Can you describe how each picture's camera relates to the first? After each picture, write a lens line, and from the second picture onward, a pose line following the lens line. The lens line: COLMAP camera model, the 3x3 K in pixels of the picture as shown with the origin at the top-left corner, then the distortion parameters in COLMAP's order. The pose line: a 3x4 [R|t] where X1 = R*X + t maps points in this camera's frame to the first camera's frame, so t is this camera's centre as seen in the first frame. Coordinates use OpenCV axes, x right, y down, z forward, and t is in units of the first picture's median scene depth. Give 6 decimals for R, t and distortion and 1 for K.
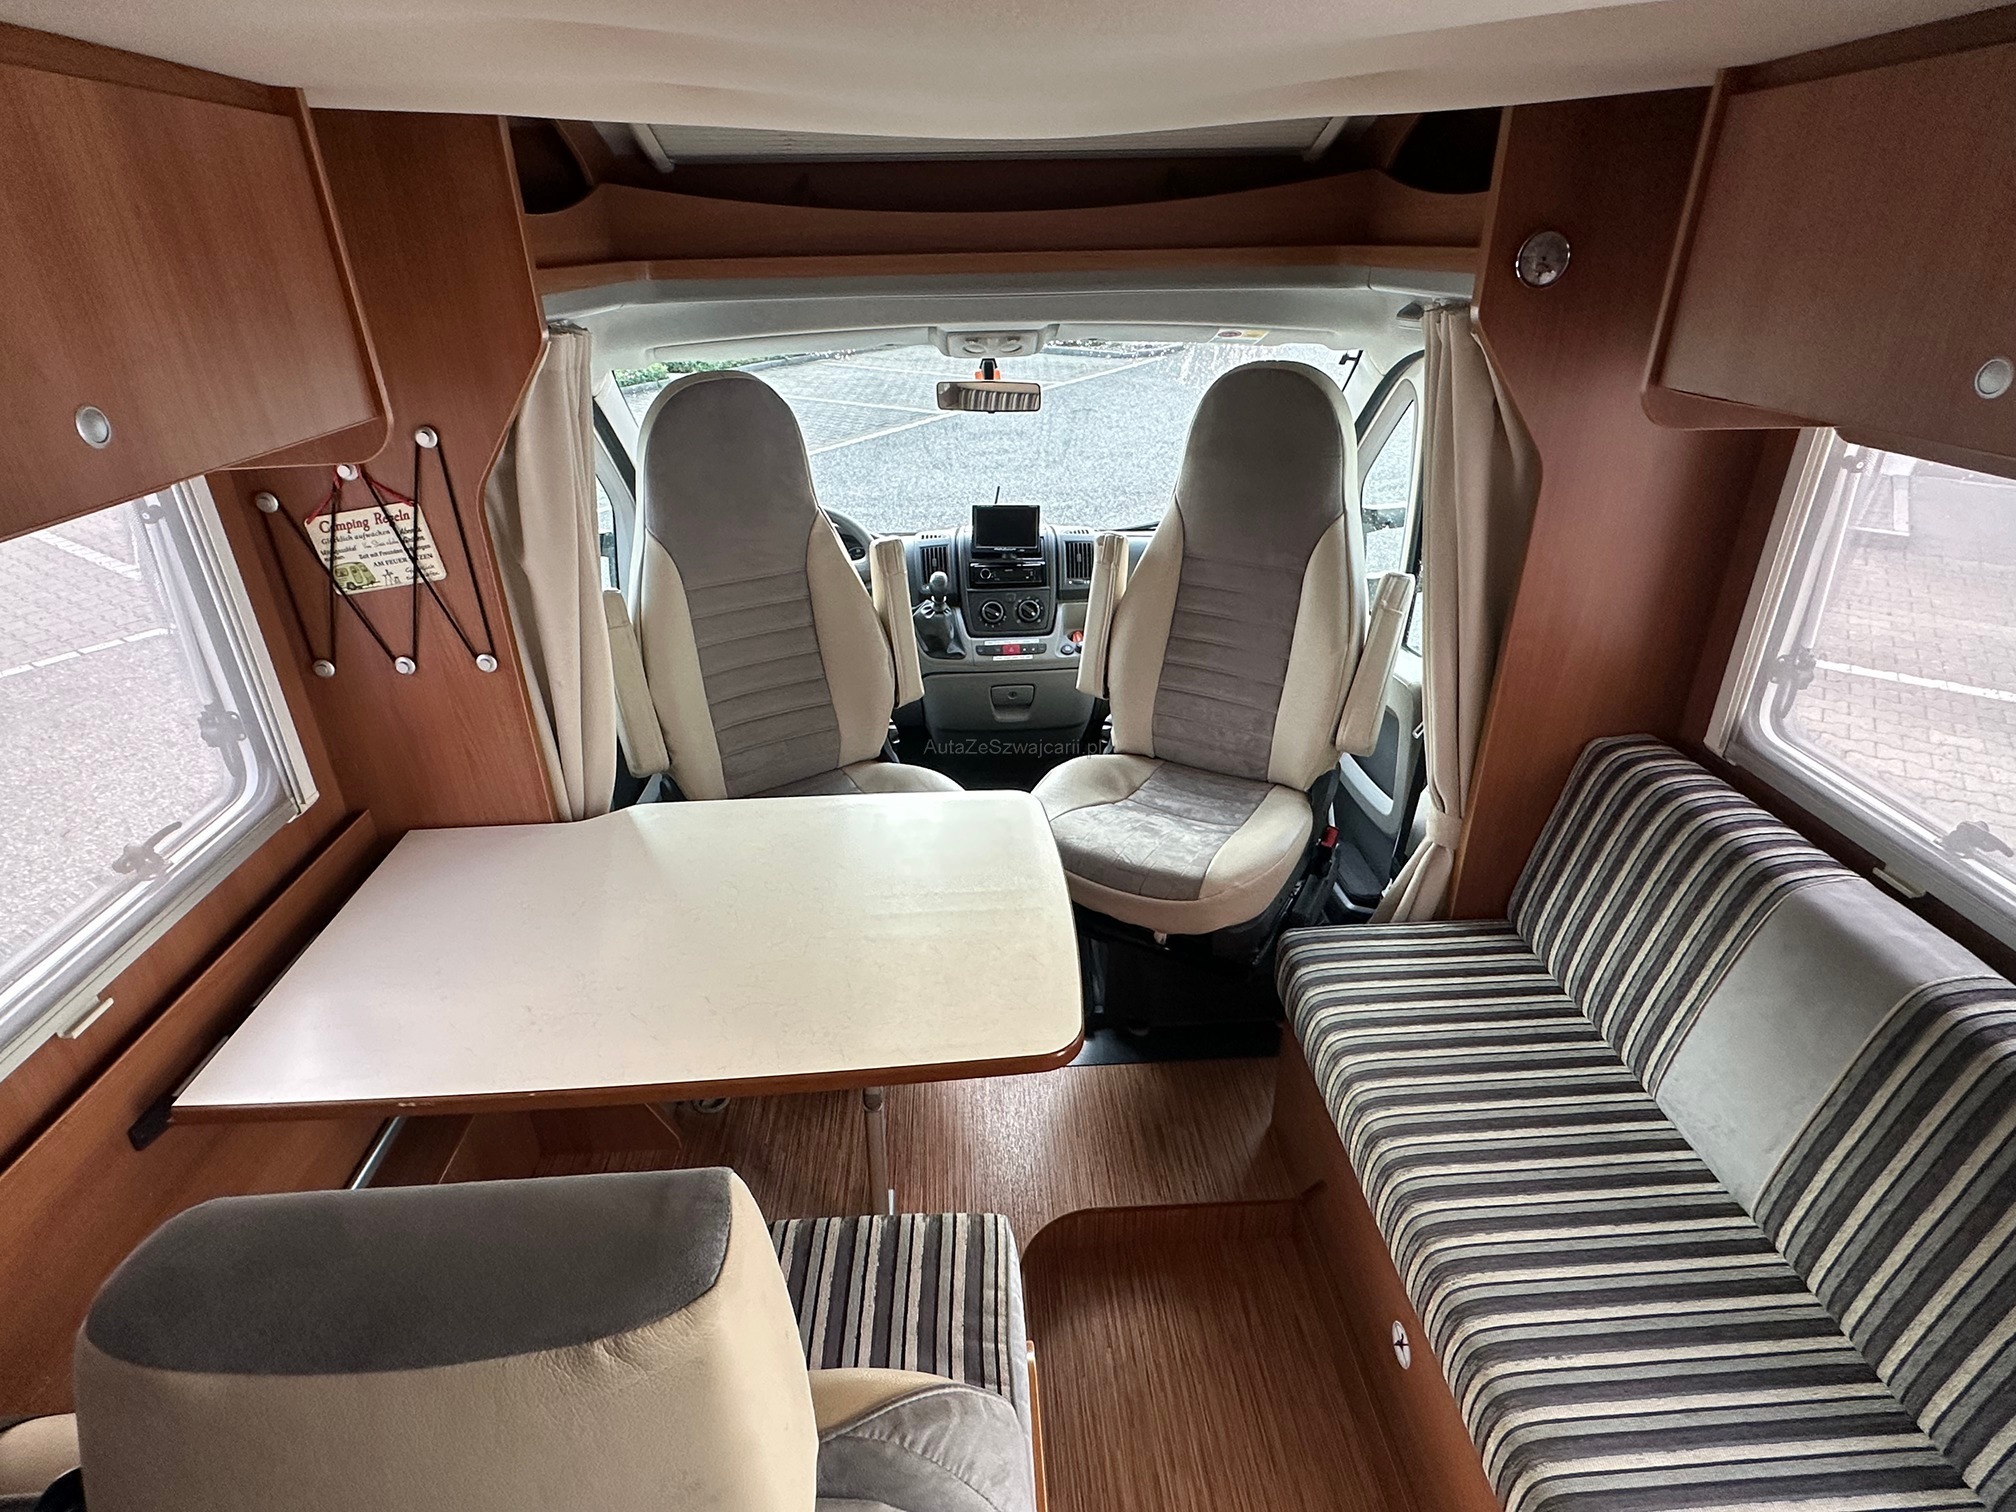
lens RADIAL K [[1062.5, 0, 1002.7], [0, 1062.5, 756.9], [0, 0, 1]] dist [-0.003687, 0.001129]
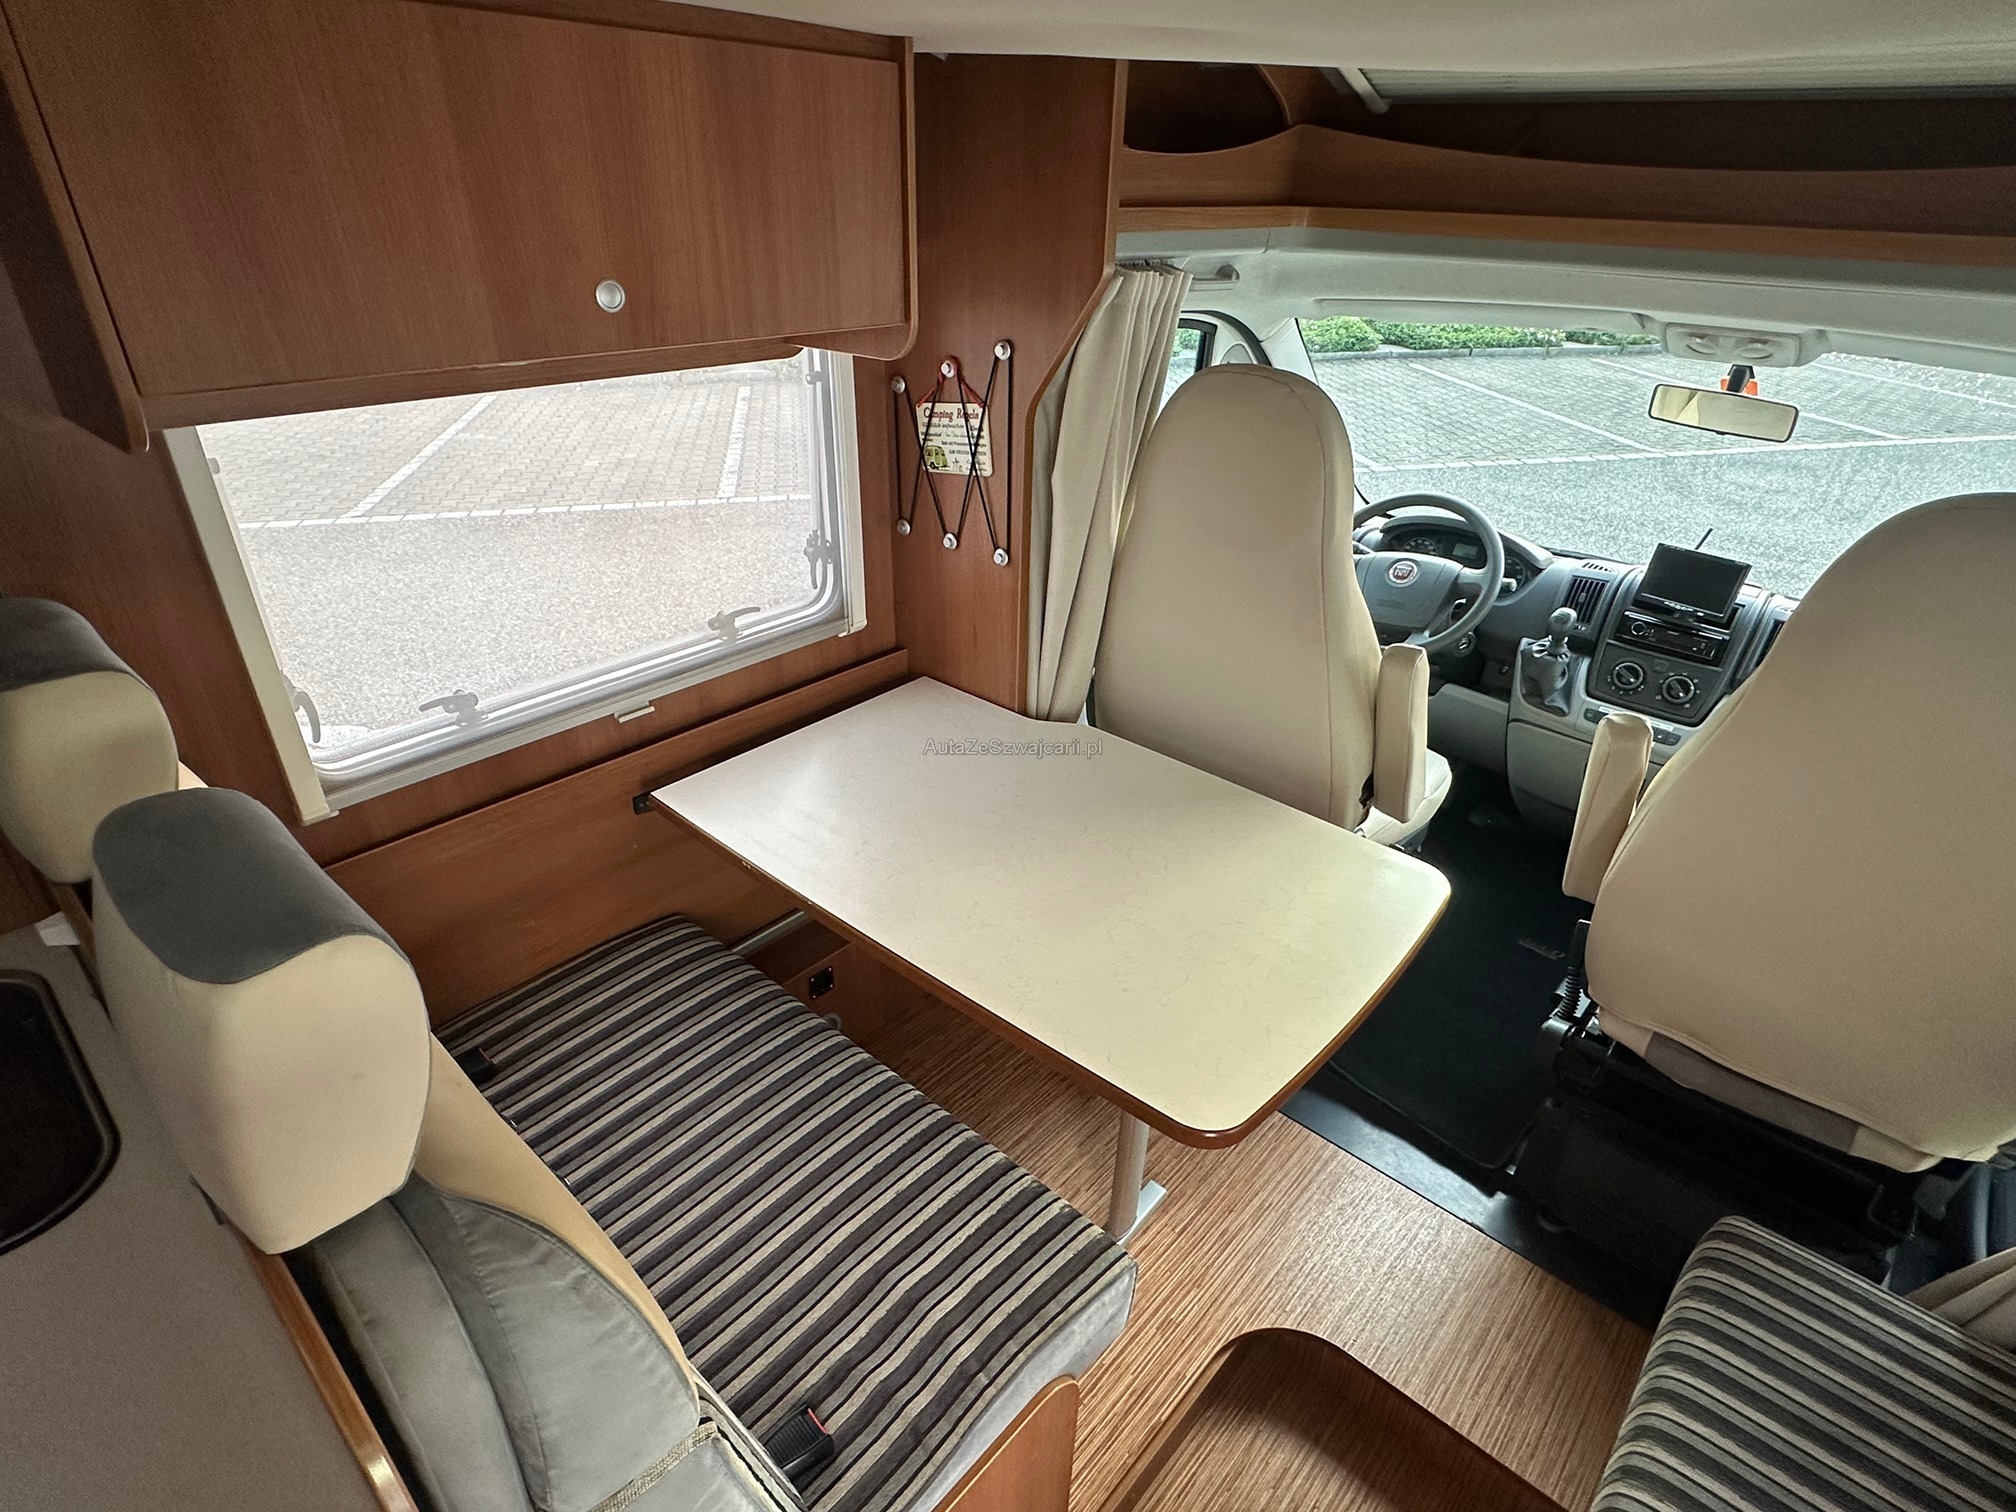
lens RADIAL K [[1062.5, 0, 1005.4], [0, 1062.5, 762.5], [0, 0, 1]] dist [-0.003687, 0.001129]
pose [[0.707083, 0.373624, -0.600365, 0.281160], [-0.346728, 0.923136, 0.166132, -0.077173], [0.616290, 0.090694, 0.782280, 0.140937]]
